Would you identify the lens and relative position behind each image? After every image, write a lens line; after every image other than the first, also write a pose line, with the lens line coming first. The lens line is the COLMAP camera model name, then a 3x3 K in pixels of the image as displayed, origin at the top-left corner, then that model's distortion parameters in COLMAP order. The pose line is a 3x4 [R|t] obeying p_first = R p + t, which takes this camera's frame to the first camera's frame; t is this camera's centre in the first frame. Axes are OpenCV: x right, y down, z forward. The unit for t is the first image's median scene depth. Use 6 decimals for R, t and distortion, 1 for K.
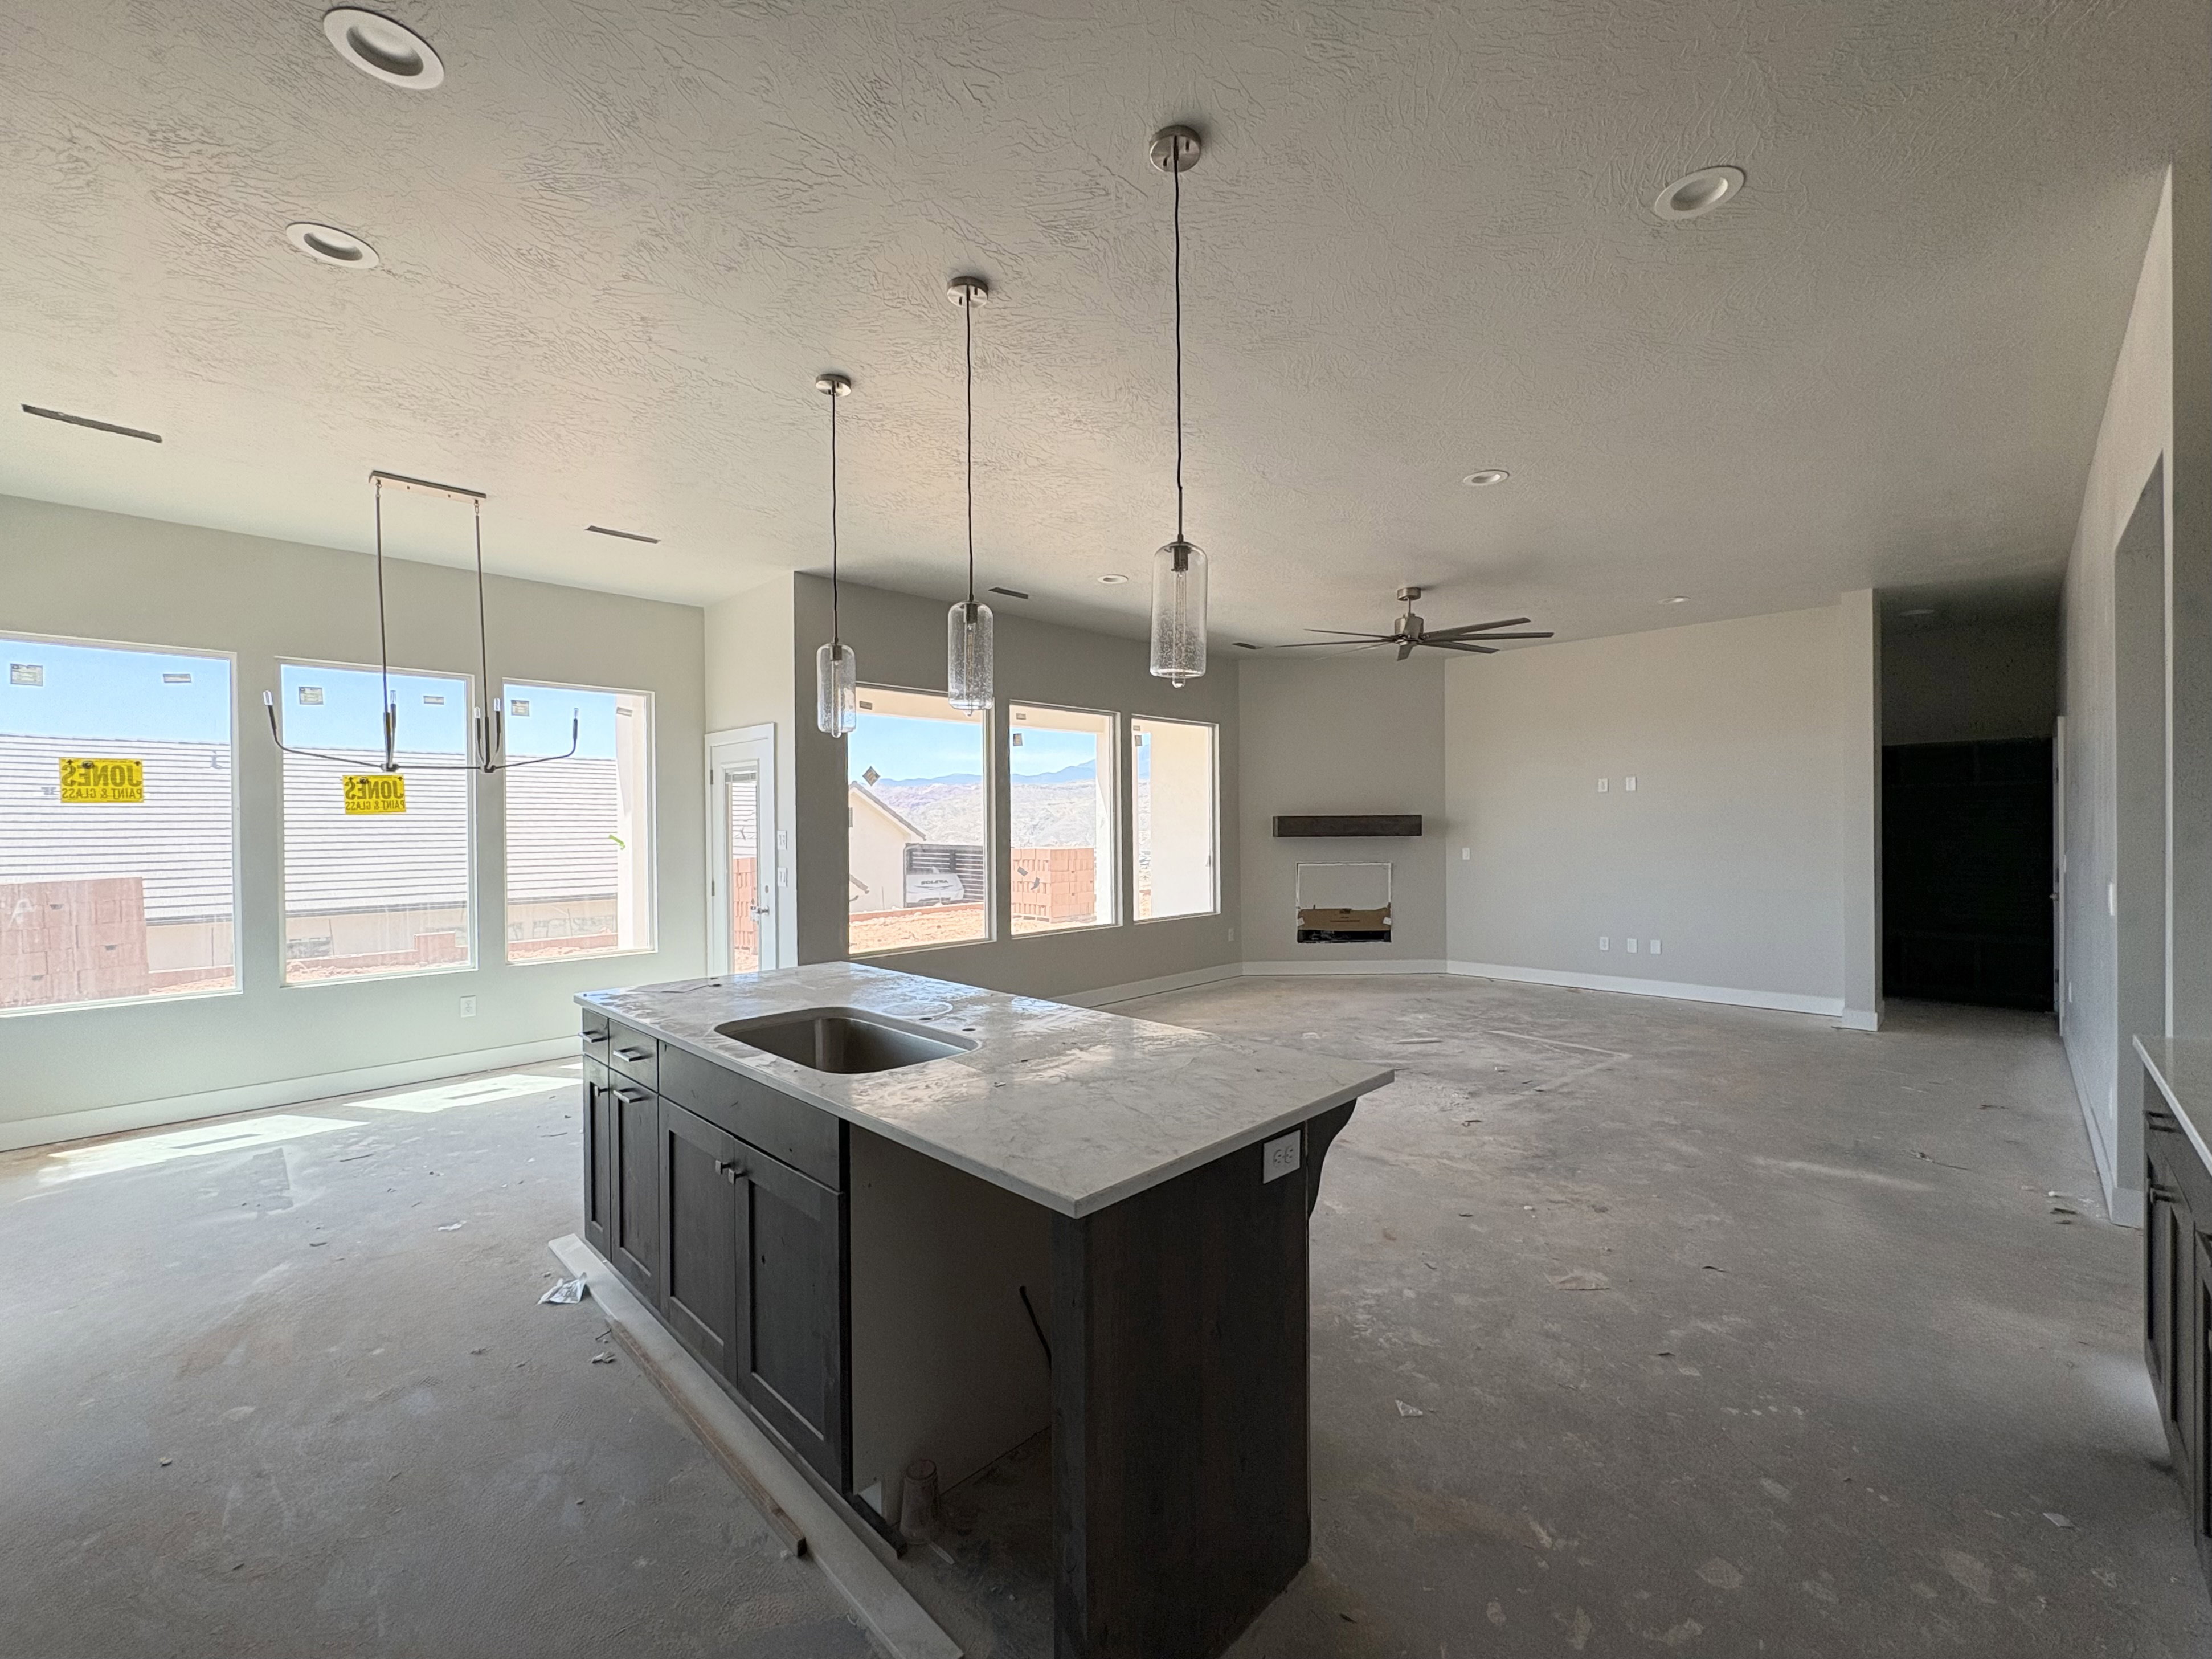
lens RADIAL K [[905.0, 0, 1105.9], [0, 905.0, 823.9], [0, 0, 1]] dist [0.000645, 0.000164]
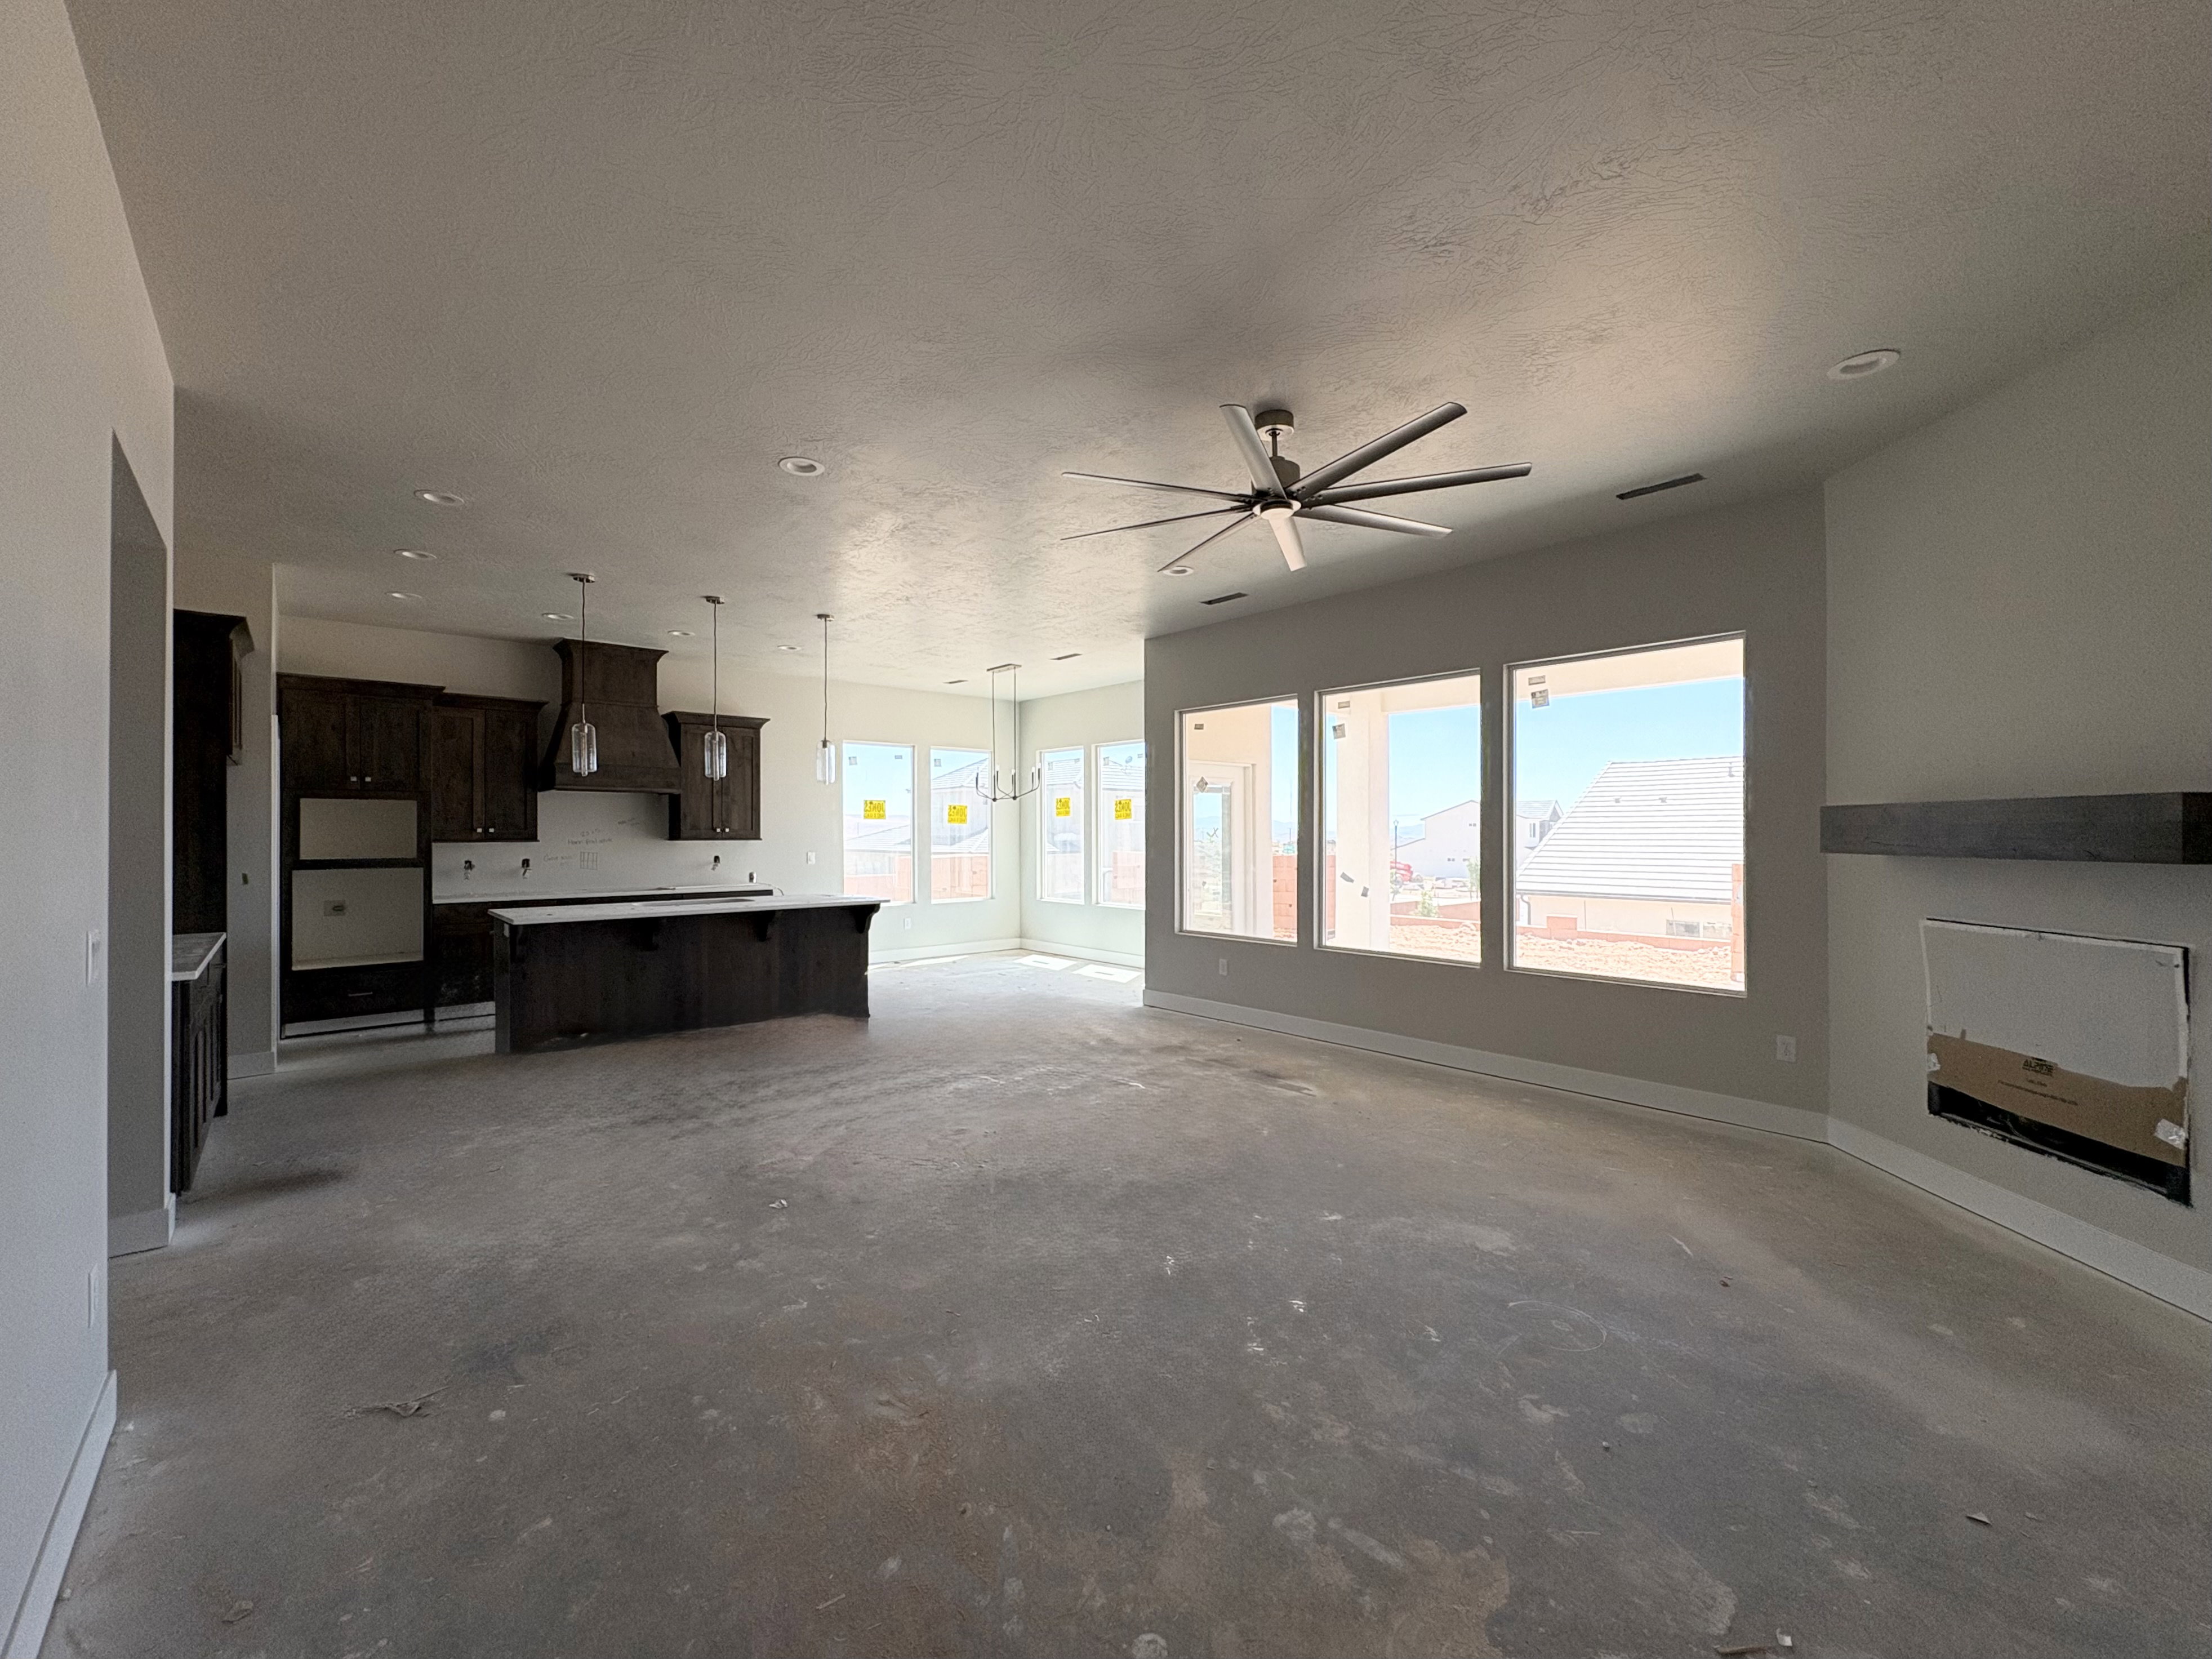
lens RADIAL K [[905.0, 0, 1125.6], [0, 905.0, 830.4], [0, 0, 1]] dist [0.000645, 0.000164]
pose [[-0.055098, 0.005528, -0.998466, 0.690079], [0.003454, 0.999980, 0.005346, -0.000118], [0.998475, -0.003154, -0.055116, 0.708682]]
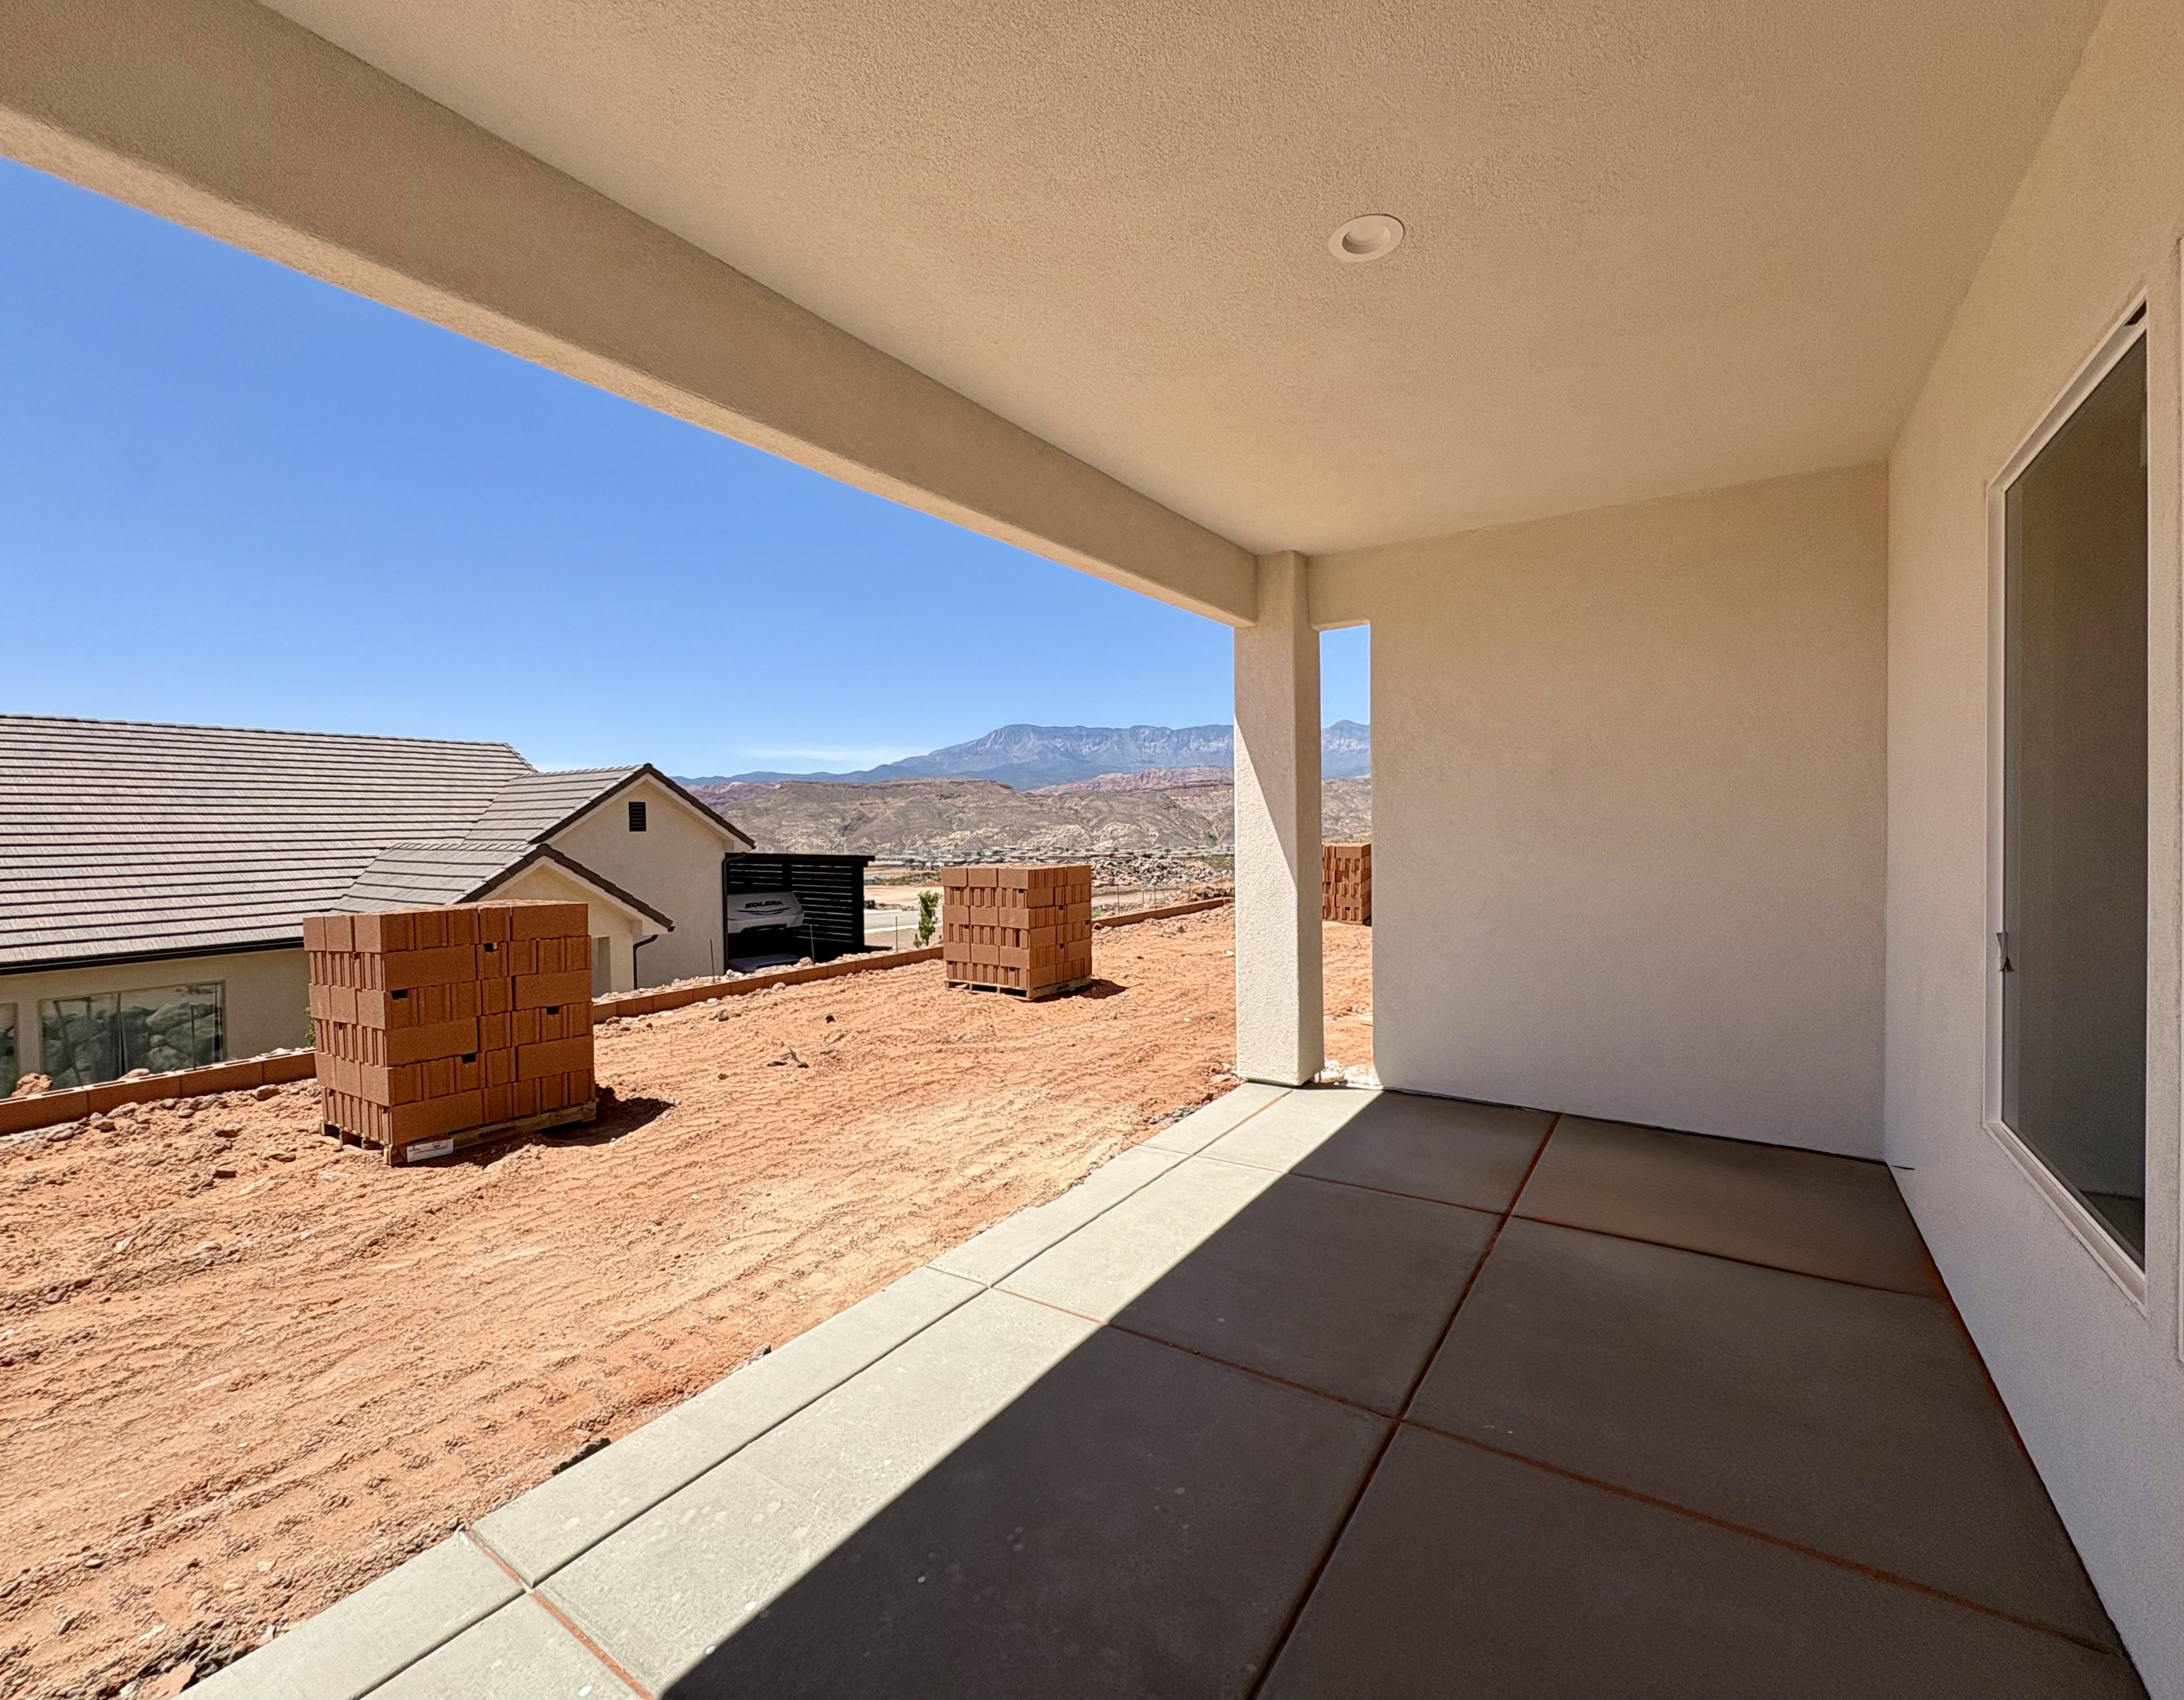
lens RADIAL K [[920.6, 0, 1108.0], [0, 920.6, 846.4], [0, 0, 1]] dist [0.001360, -0.000140]
pose [[0.980401, -0.009466, 0.196783, -0.240469], [0.004680, 0.999682, 0.024772, -0.001414], [-0.196955, -0.023366, 0.980134, 0.808186]]
